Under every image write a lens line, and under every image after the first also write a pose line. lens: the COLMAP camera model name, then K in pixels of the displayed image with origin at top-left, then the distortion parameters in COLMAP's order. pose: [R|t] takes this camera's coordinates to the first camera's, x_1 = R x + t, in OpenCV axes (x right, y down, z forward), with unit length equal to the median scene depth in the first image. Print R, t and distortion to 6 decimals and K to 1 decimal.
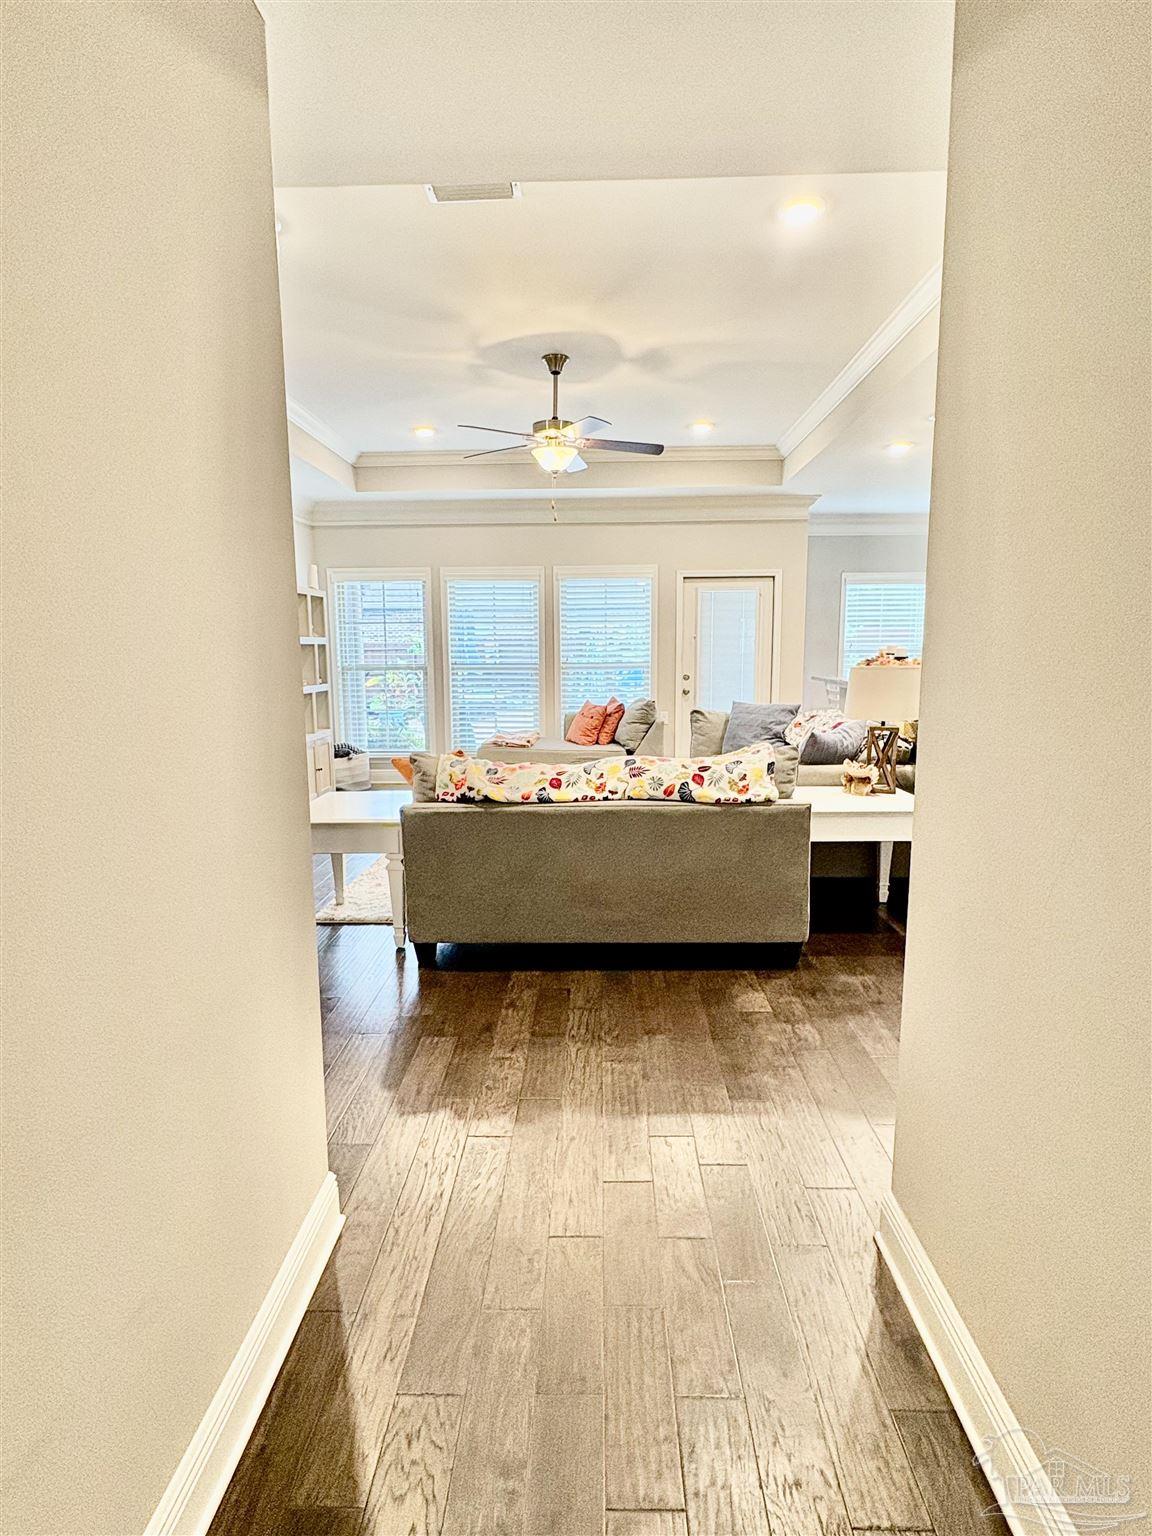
lens RADIAL K [[835.3, 0, 576.0], [0, 835.3, 768.0], [0, 0, 1]] dist [-0.004192, -0.000294]
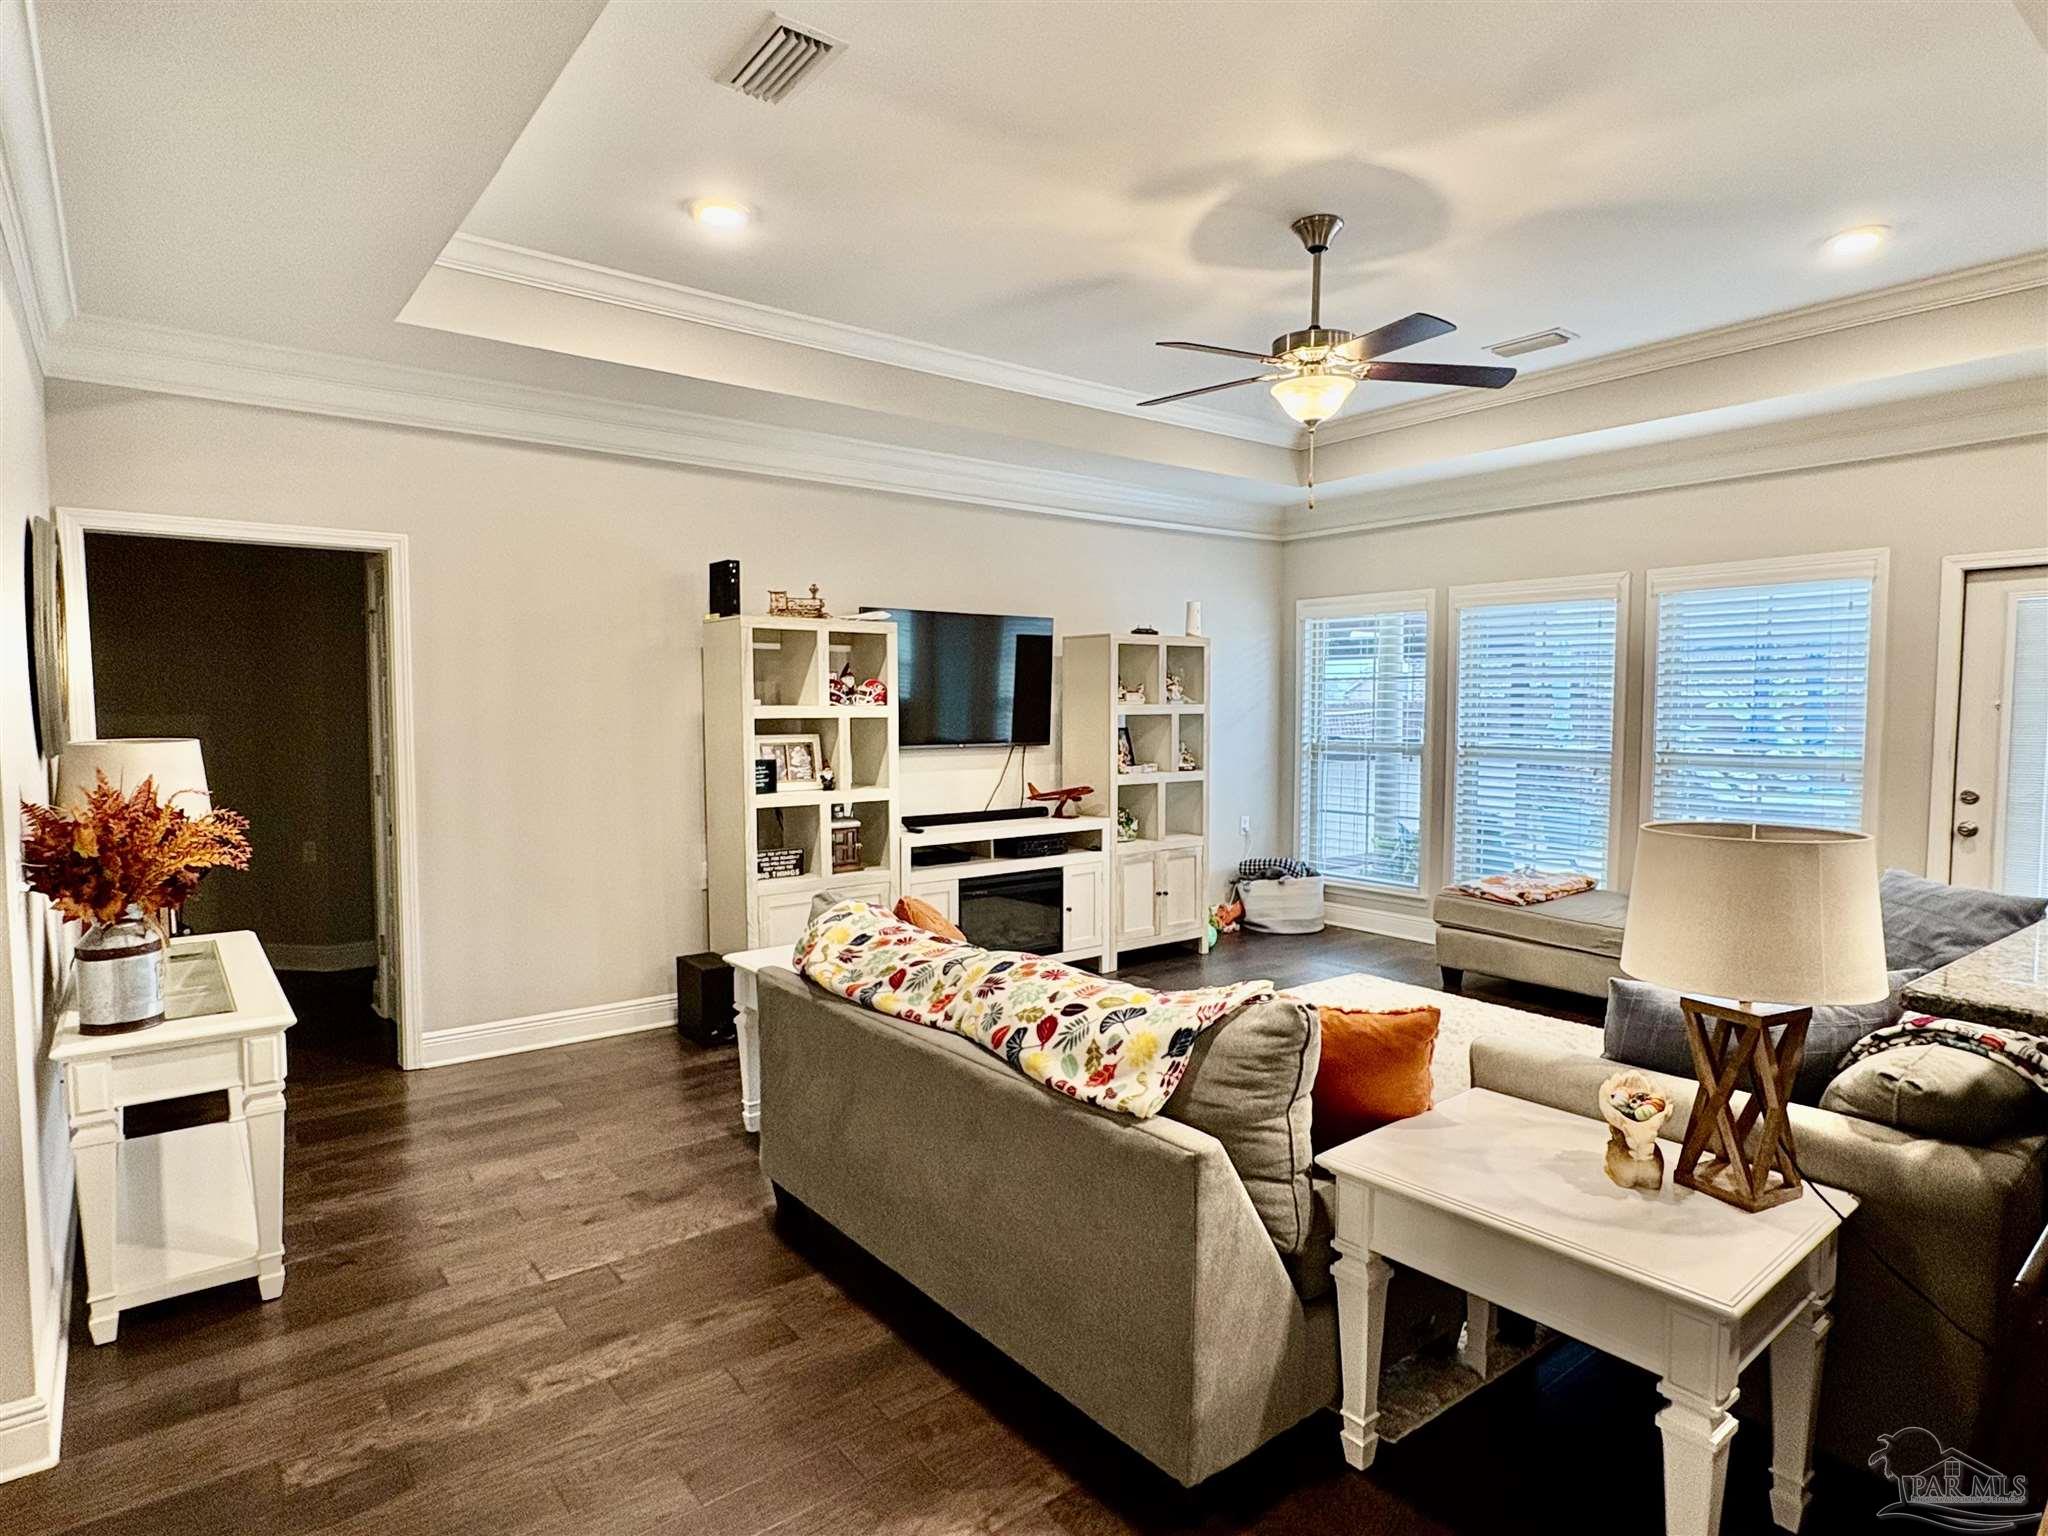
lens RADIAL K [[1145.4, 0, 1024.0], [0, 1145.4, 768.0], [0, 0, 1]] dist [-0.002129, -0.000130]
pose [[0.620433, 0.054048, -0.782395, 0.476790], [-0.115553, 0.993034, -0.023033, -0.087878], [0.775700, 0.104699, 0.622356, 0.409152]]
